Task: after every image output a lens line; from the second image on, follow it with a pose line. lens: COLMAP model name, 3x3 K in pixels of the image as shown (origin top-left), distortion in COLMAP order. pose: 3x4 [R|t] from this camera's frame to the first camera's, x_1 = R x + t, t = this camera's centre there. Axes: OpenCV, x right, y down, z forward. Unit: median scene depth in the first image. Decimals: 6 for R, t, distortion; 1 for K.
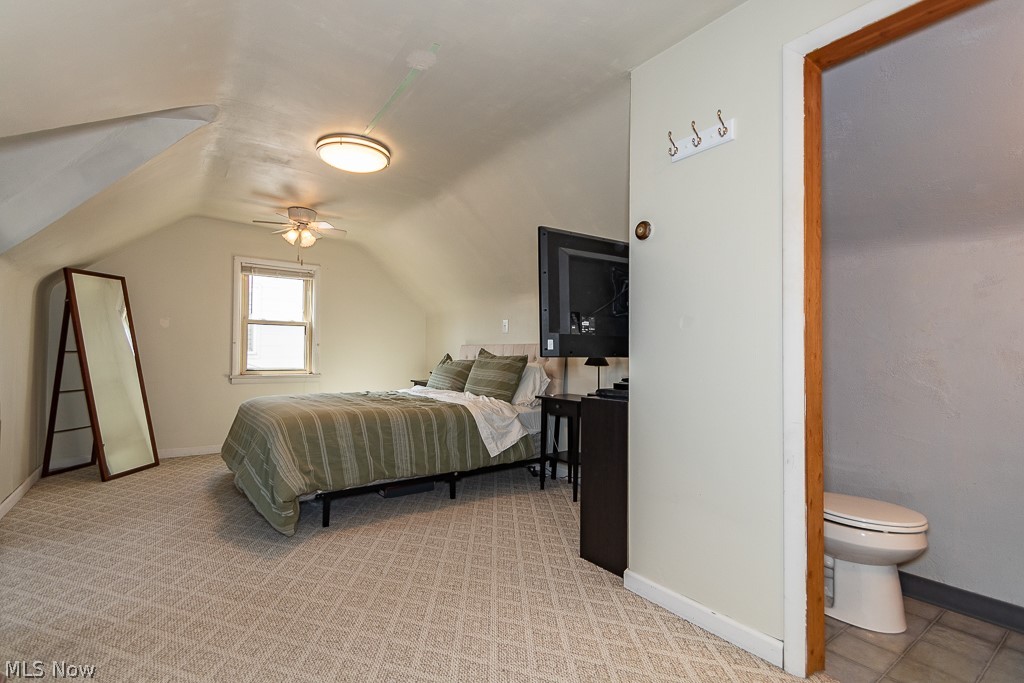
lens RADIAL K [[481.3, 0, 515.7], [0, 481.3, 328.9], [0, 0, 1]] dist [0.001812, 0.000134]
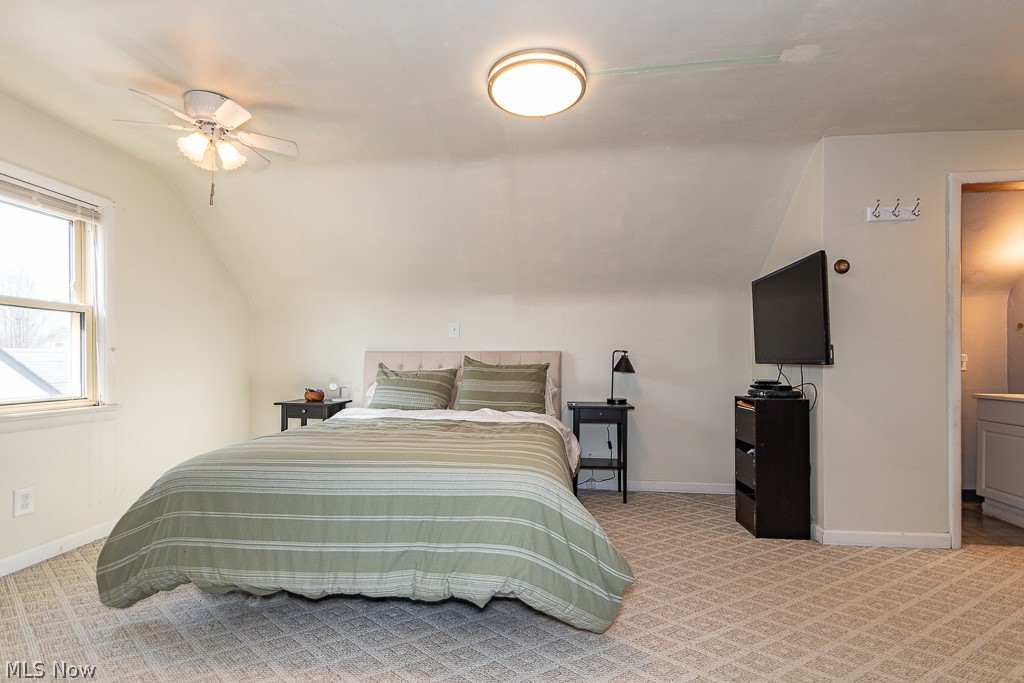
lens RADIAL K [[488.2, 0, 512.0], [0, 488.2, 341.5], [0, 0, 1]] dist [-0.000222, -0.000142]
pose [[0.663976, 0.014838, 0.747606, -0.664617], [-0.031324, 0.999477, 0.007983, 0.007589], [-0.747097, -0.028719, 0.664094, 0.395272]]
